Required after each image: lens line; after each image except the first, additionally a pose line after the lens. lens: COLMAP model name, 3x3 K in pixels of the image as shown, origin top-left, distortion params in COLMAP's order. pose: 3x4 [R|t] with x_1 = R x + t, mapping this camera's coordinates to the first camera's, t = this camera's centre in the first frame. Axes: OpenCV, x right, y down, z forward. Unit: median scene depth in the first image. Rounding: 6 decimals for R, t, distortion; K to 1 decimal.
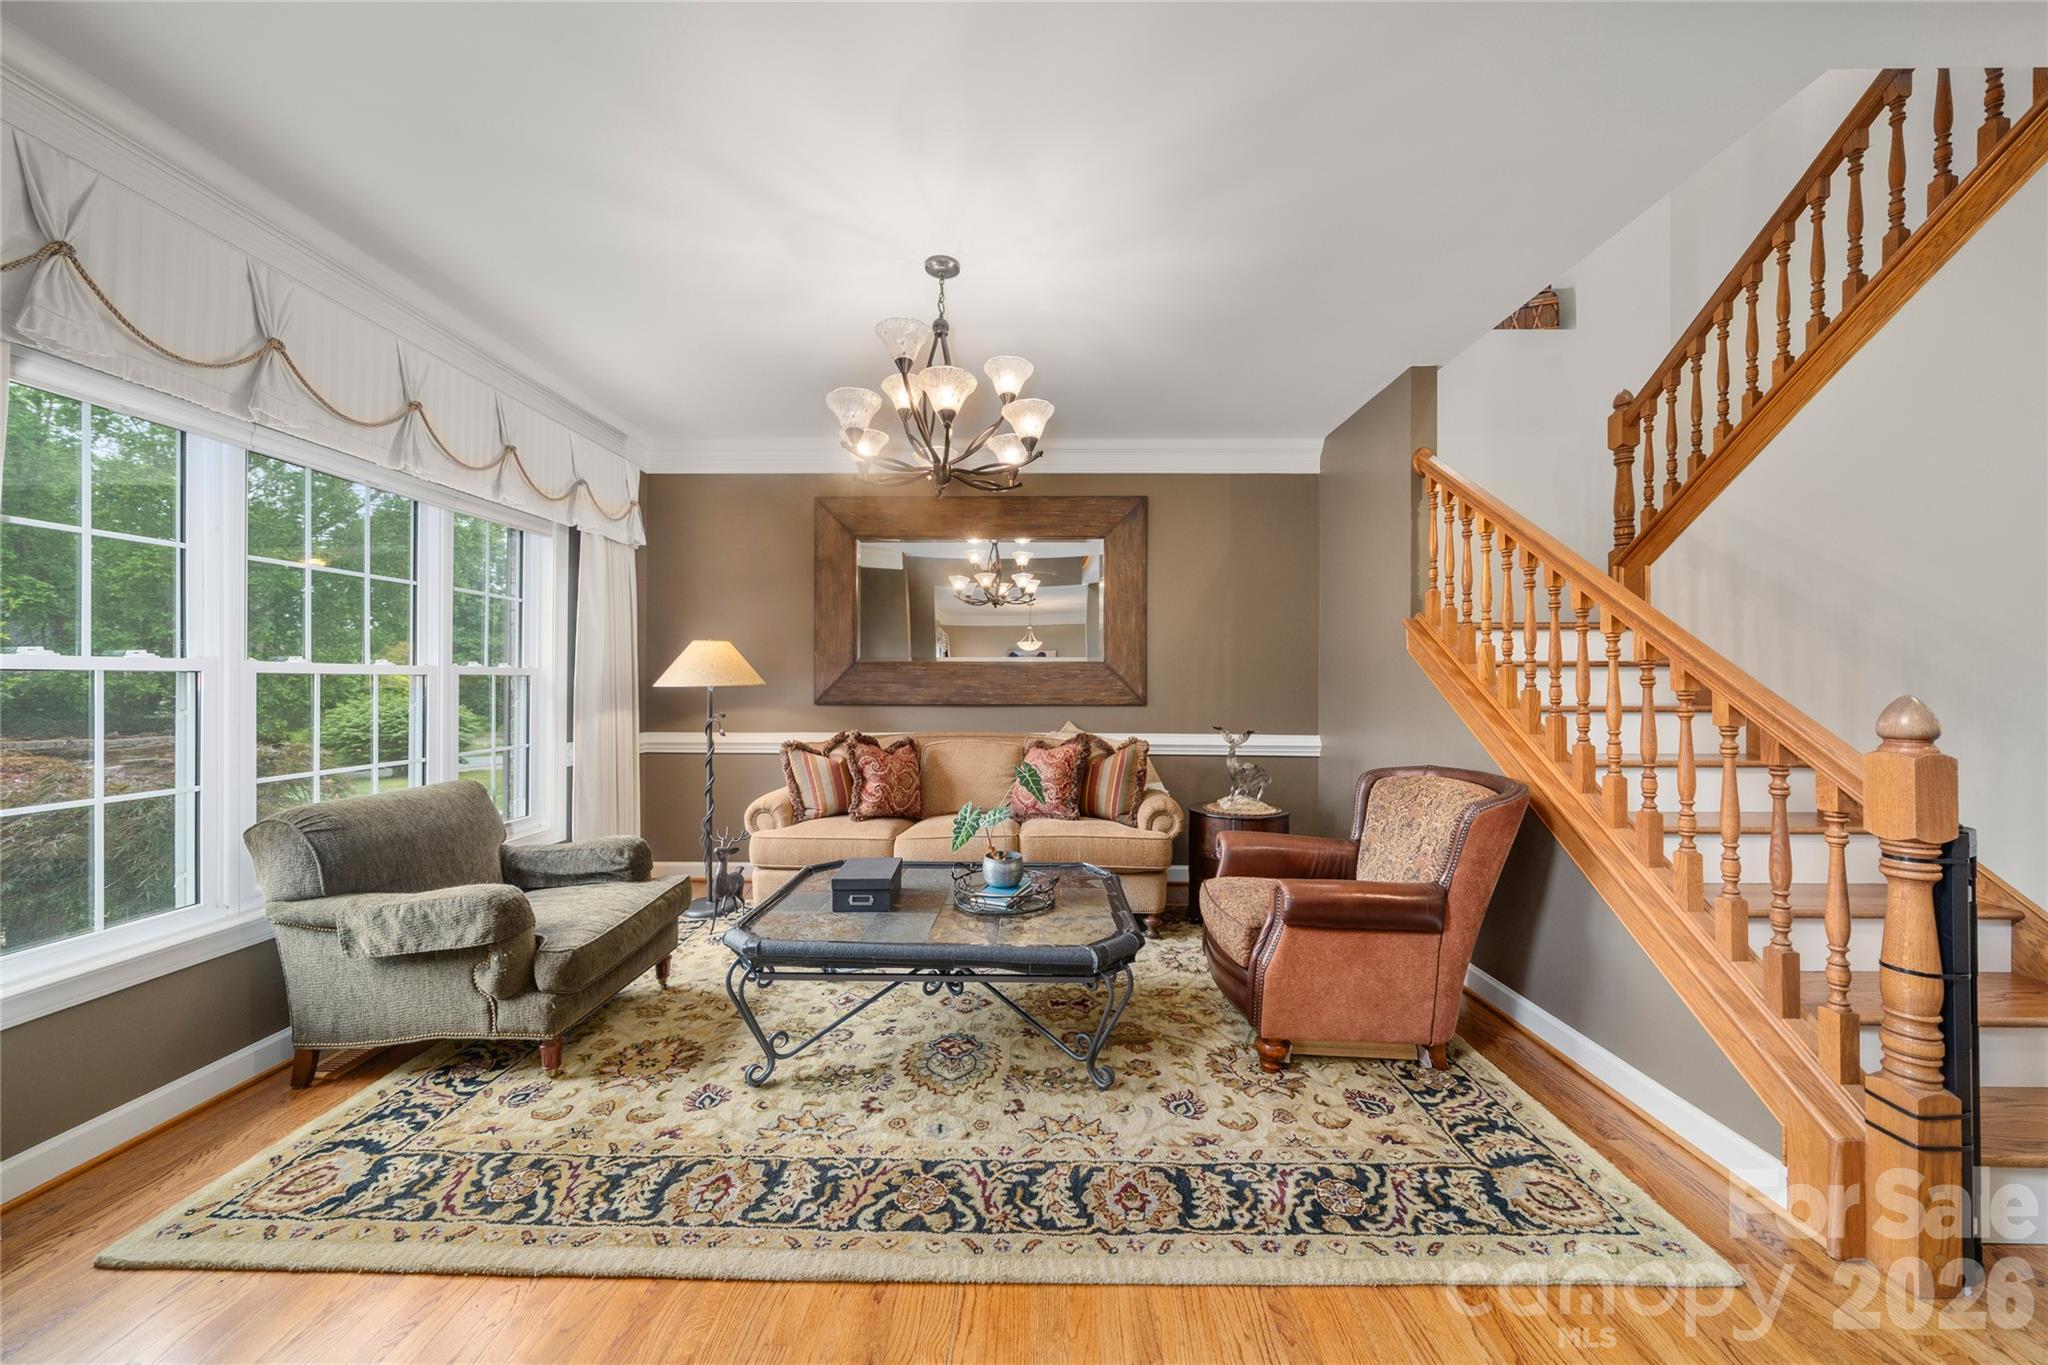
lens RADIAL K [[716.6, 0, 1013.5], [0, 716.6, 677.6], [0, 0, 1]] dist [-0.005305, -0.000167]
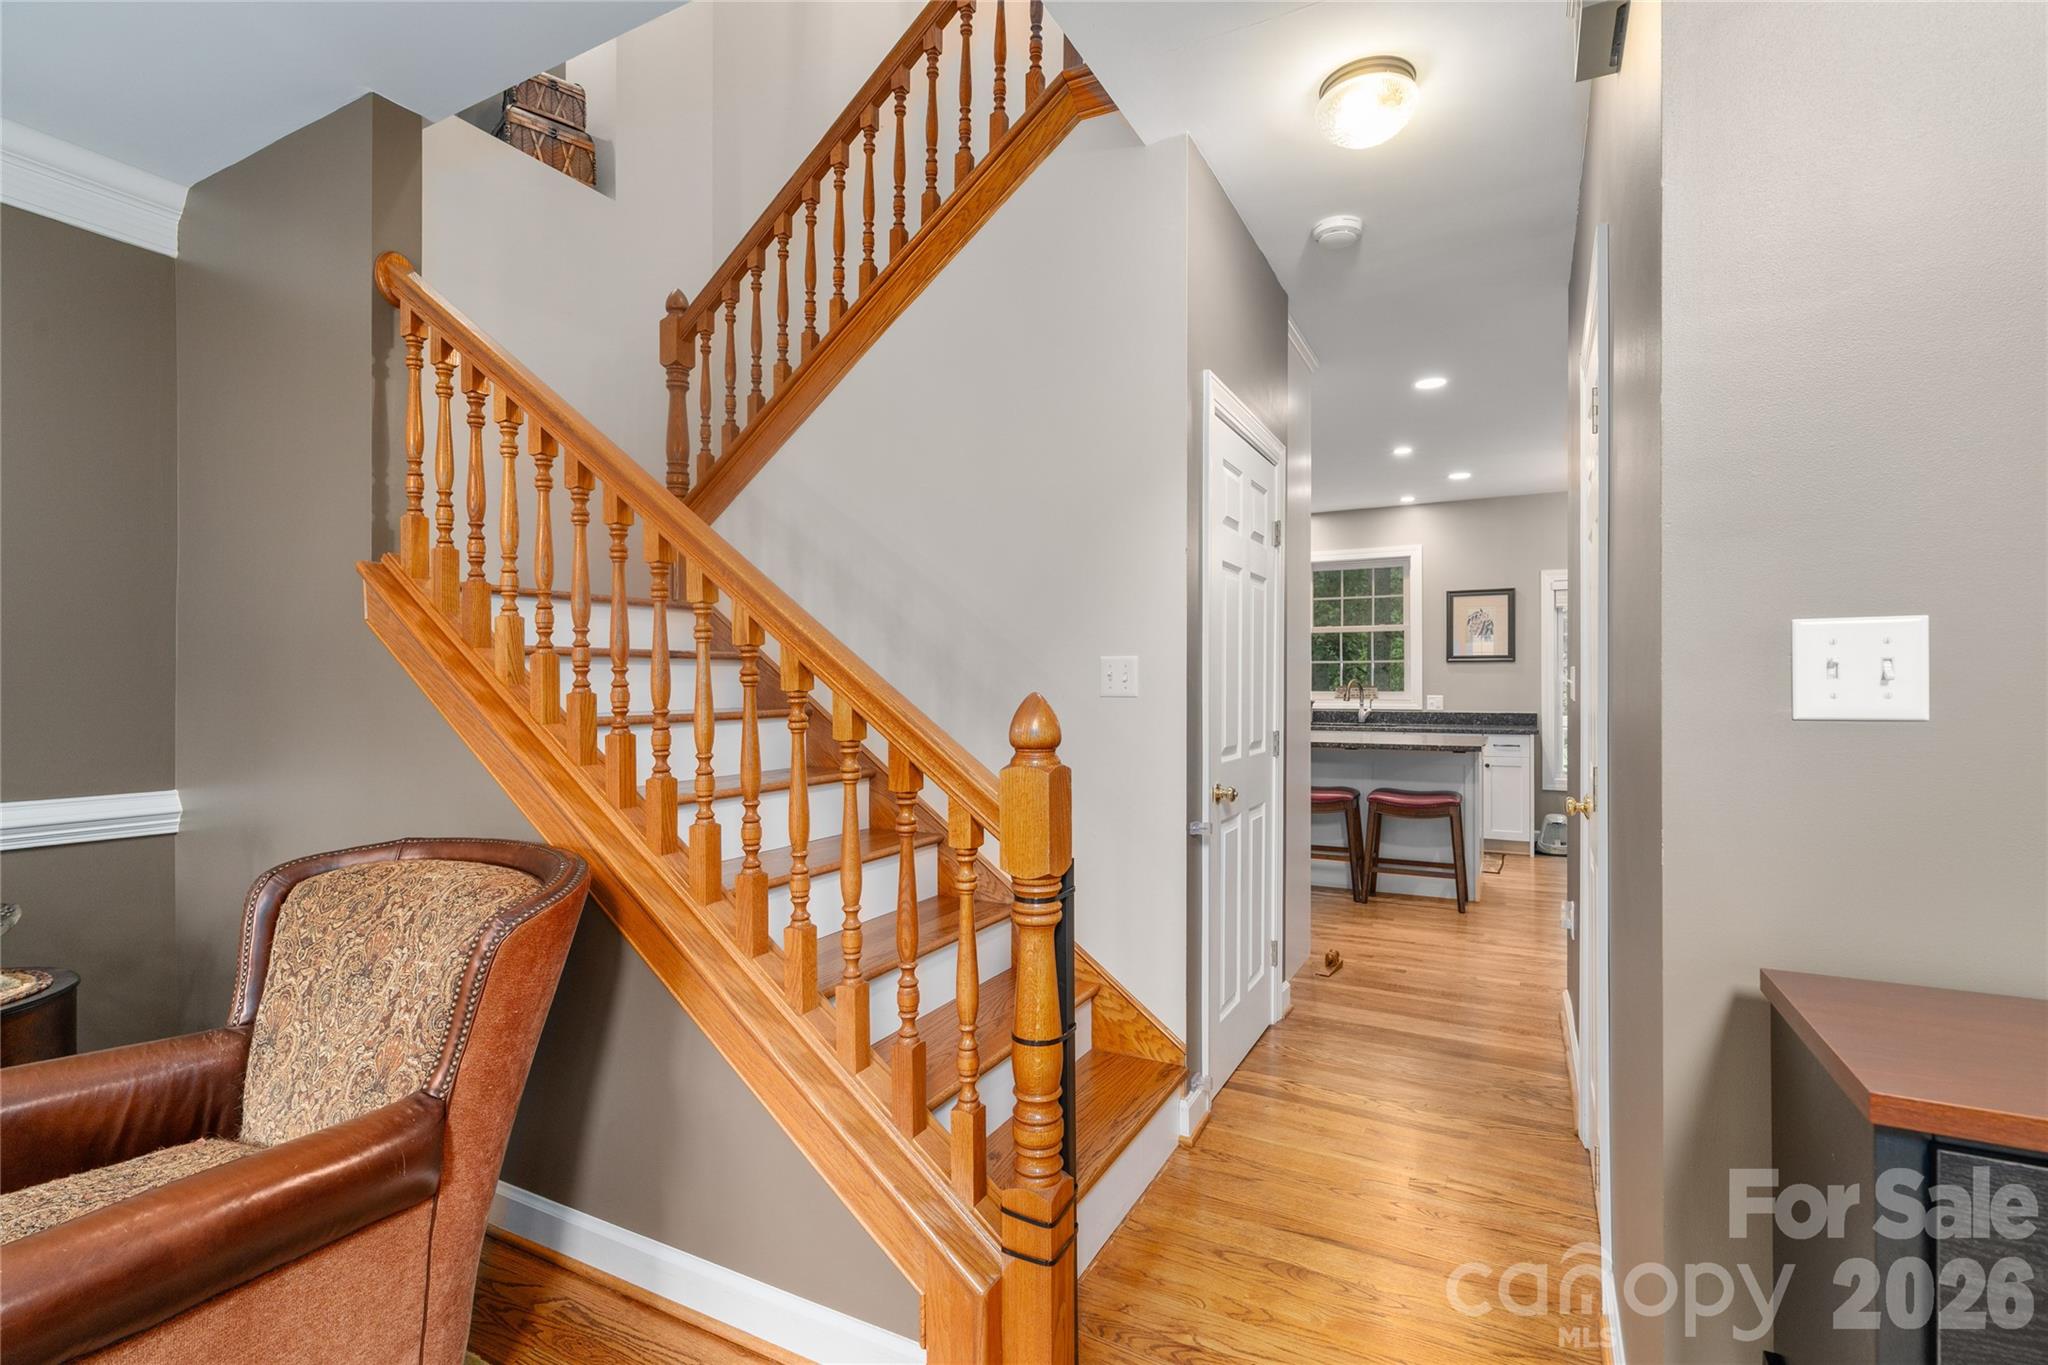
lens RADIAL K [[939.4, 0, 1023.3], [0, 939.4, 686.8], [0, 0, 1]] dist [0.000472, -0.001352]
pose [[0.448617, -0.005963, 0.893704, 0.192032], [-0.002659, 0.999964, 0.008006, 0.005724], [-0.893720, -0.005968, 0.448585, 0.328536]]
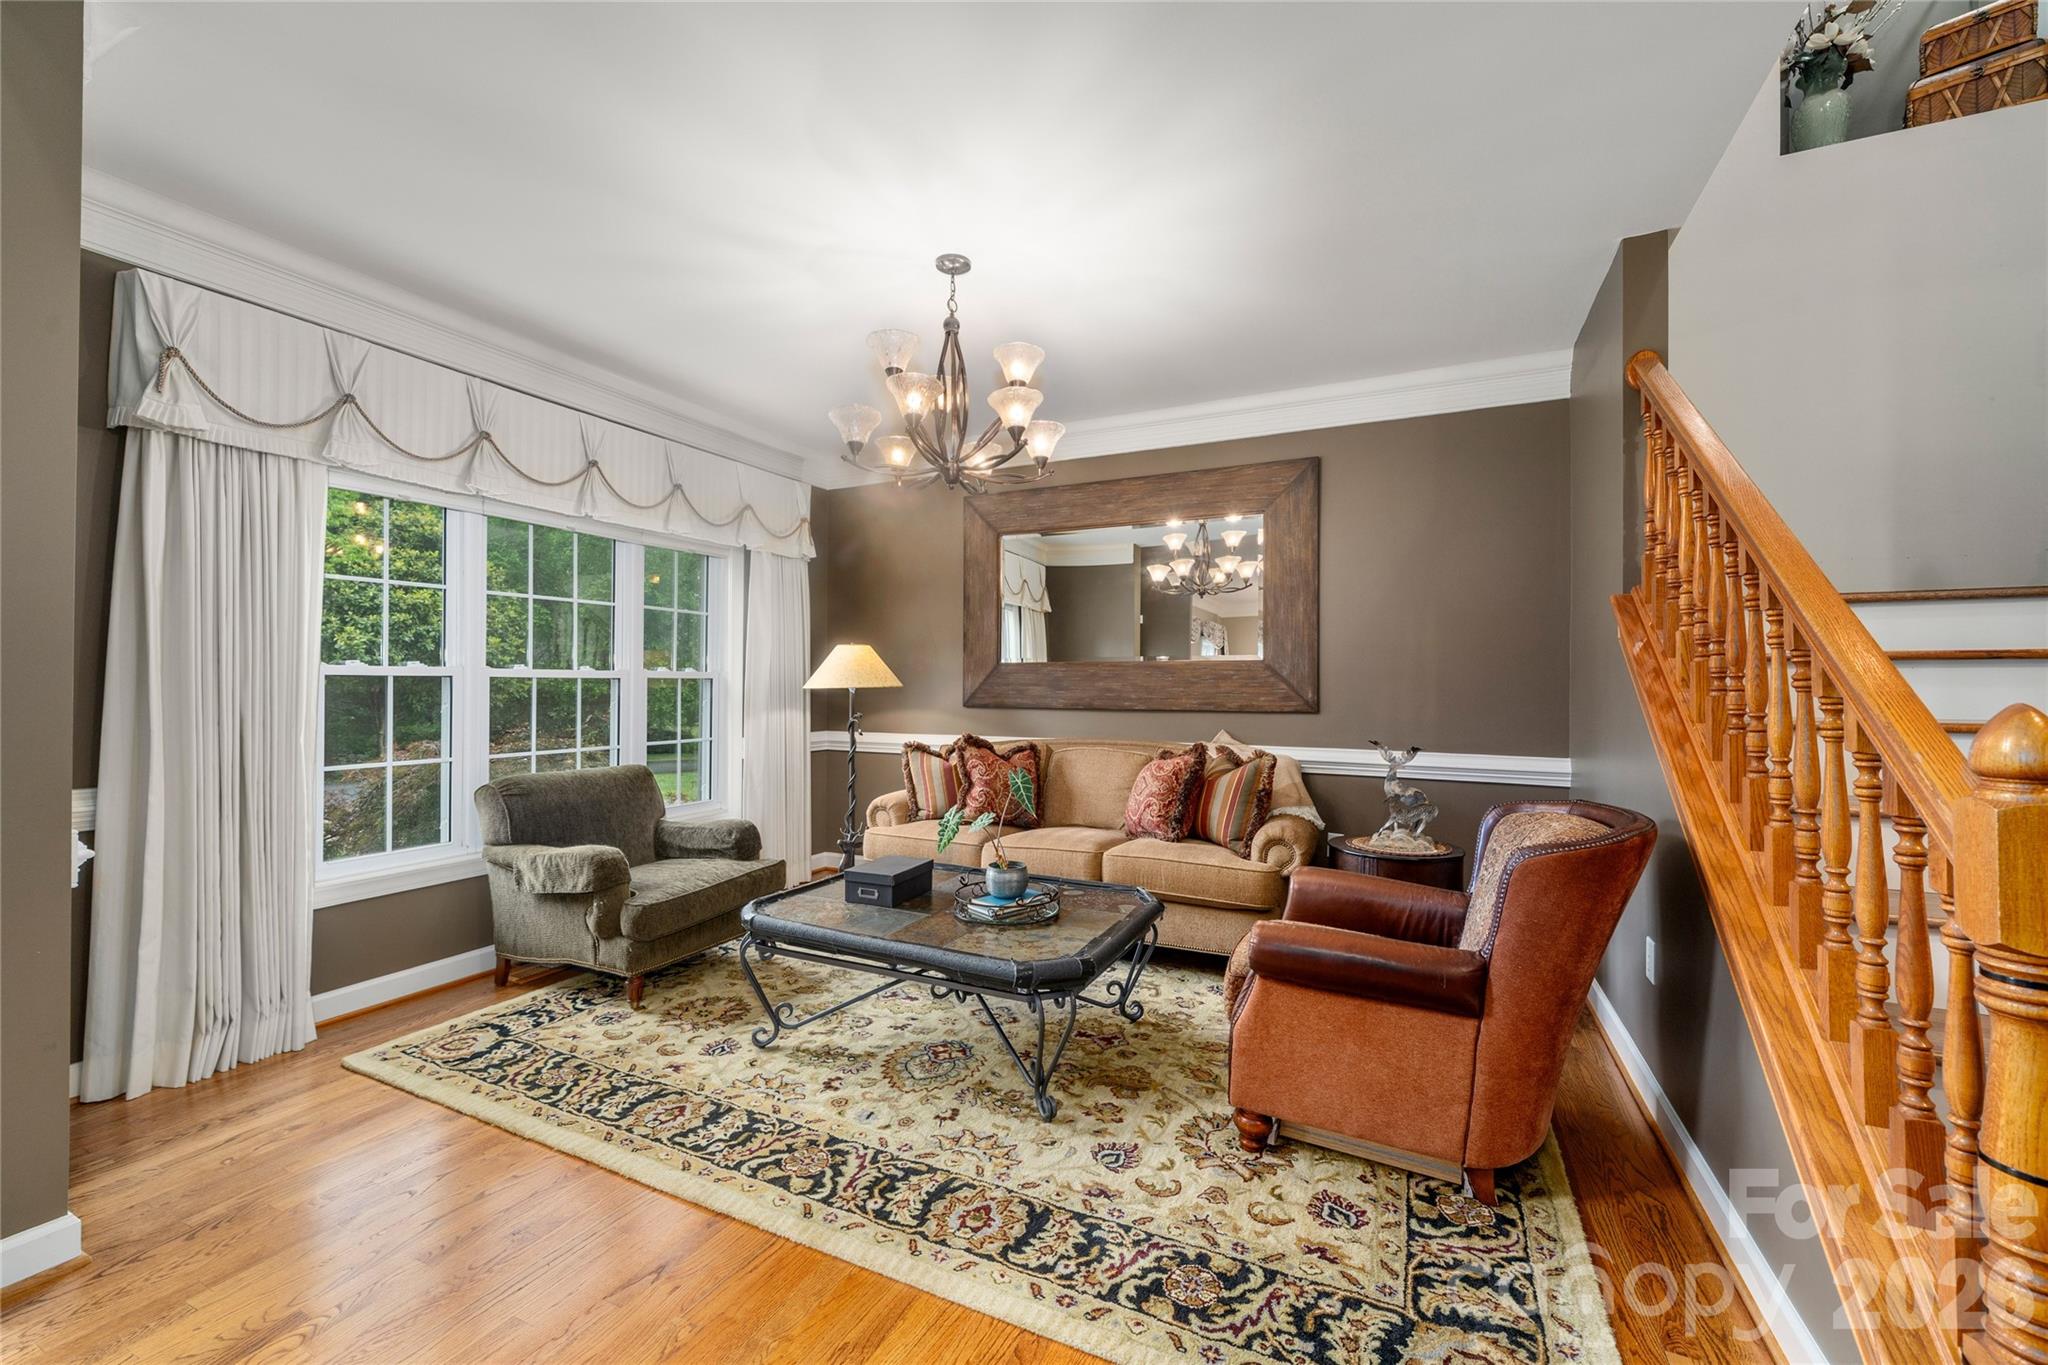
lens RADIAL K [[825.9, 0, 1021.4], [0, 825.9, 674.0], [0, 0, 1]] dist [-0.000708, 0.000223]
pose [[0.903510, -0.004783, -0.428539, 0.489303], [0.001581, 0.999968, -0.007826, 0.002324], [0.428563, 0.006394, 0.903489, 0.010487]]
